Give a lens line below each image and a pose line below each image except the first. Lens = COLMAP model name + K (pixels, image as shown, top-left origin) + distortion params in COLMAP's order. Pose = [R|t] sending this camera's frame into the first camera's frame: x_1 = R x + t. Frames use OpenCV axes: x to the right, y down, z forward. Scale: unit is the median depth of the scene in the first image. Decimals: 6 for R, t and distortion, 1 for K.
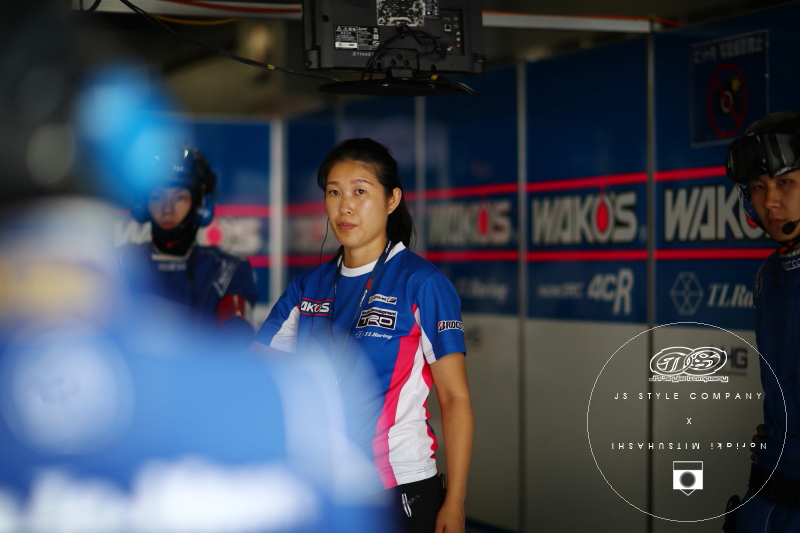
lens RADIAL K [[2025.4, 0, 400.1], [0, 2025.4, 266.2], [0, 0, 1]] dist [0.586724, 0.000000]
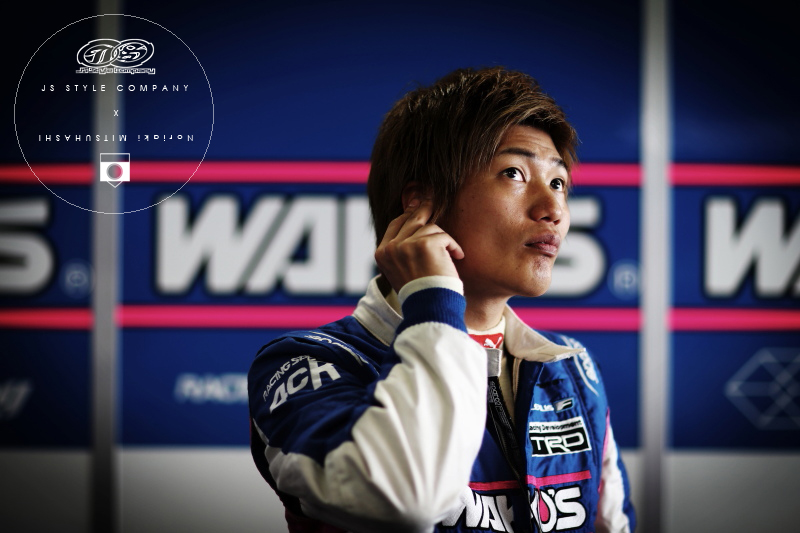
lens RADIAL K [[2025.4, 0, 400.0], [0, 2025.4, 266.6], [0, 0, 1]] dist [0.586724, 0.000000]
pose [[0.416311, 0.028787, 0.908766, -0.348605], [0.001892, 0.999469, -0.032526, -0.001346], [-0.909220, 0.015260, 0.416036, 0.742279]]
